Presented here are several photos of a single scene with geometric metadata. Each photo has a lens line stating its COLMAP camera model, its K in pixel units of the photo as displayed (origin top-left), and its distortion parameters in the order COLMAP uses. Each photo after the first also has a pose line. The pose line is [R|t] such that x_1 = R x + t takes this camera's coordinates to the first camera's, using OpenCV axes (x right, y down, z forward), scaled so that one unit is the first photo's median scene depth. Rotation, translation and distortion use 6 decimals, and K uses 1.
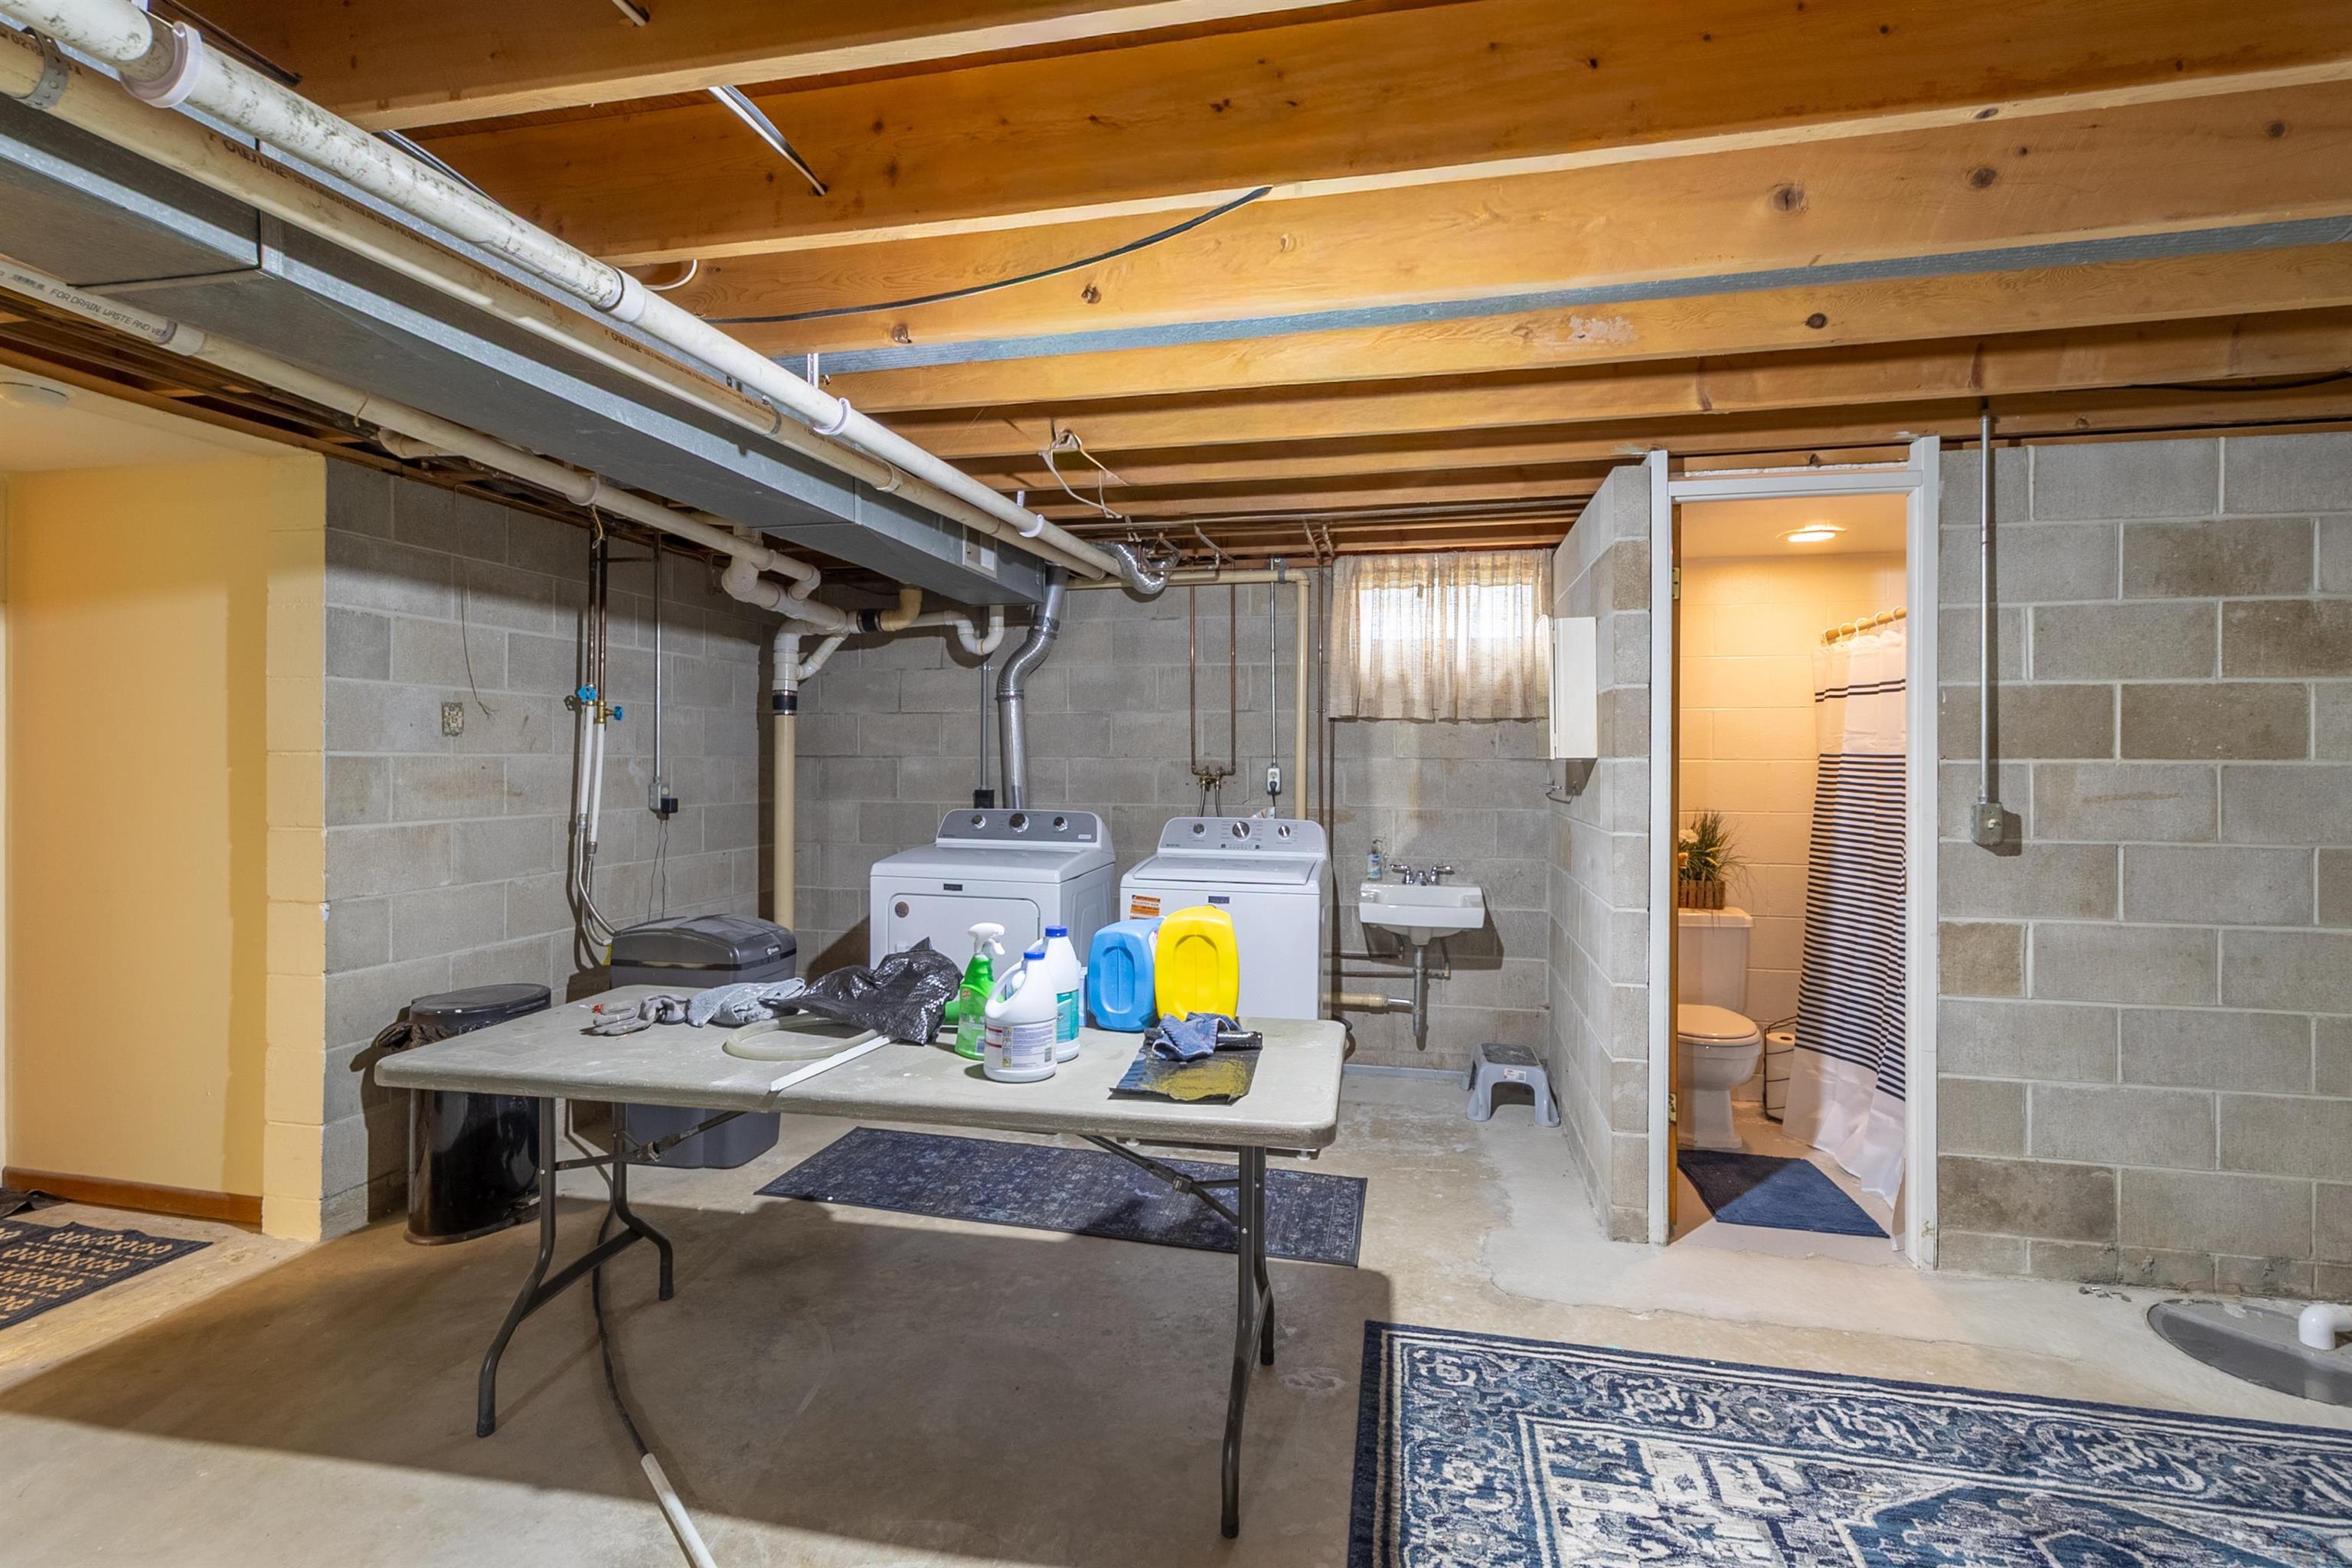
lens RADIAL K [[1089.8, 0, 1169.7], [0, 1089.8, 762.8], [0, 0, 1]] dist [-0.000992, -0.000209]
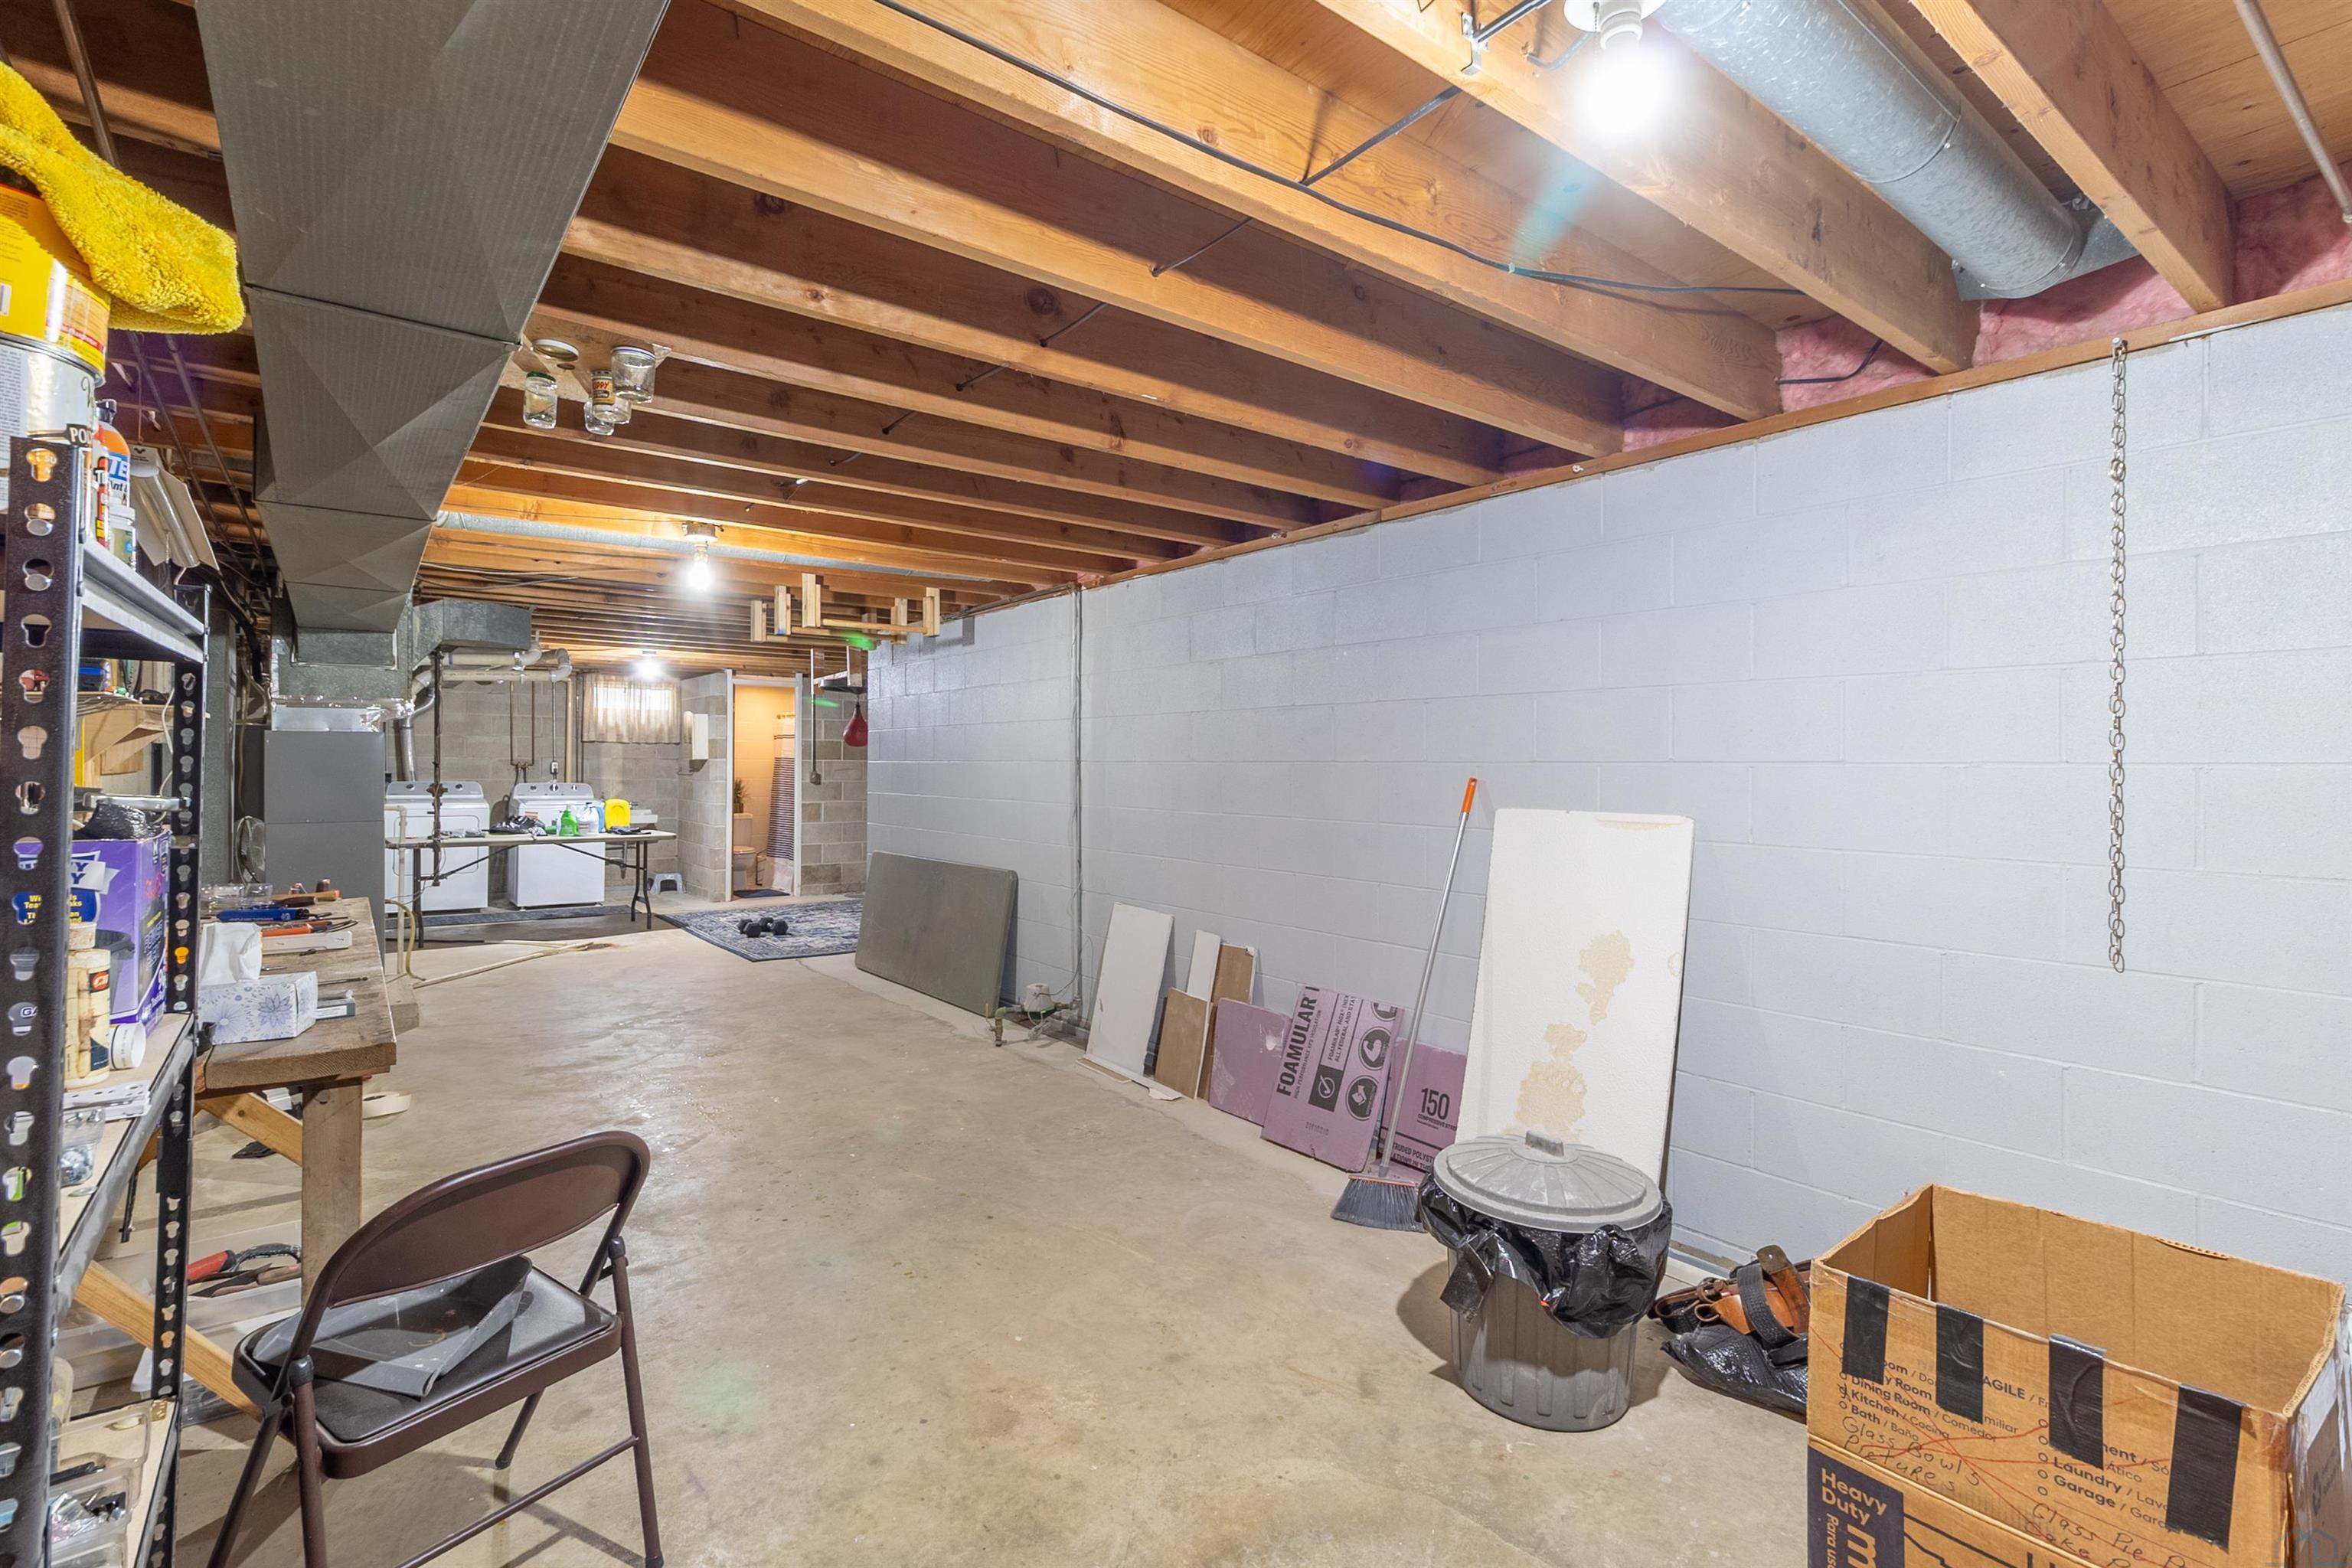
lens RADIAL K [[1089.8, 0, 1166.0], [0, 1089.8, 761.6], [0, 0, 1]] dist [-0.000992, -0.000209]
pose [[0.645081, 0.001259, 0.764113, -1.038271], [-0.001983, 0.999998, 0.000027, 0.000396], [-0.764111, -0.001532, 0.645082, -1.828243]]
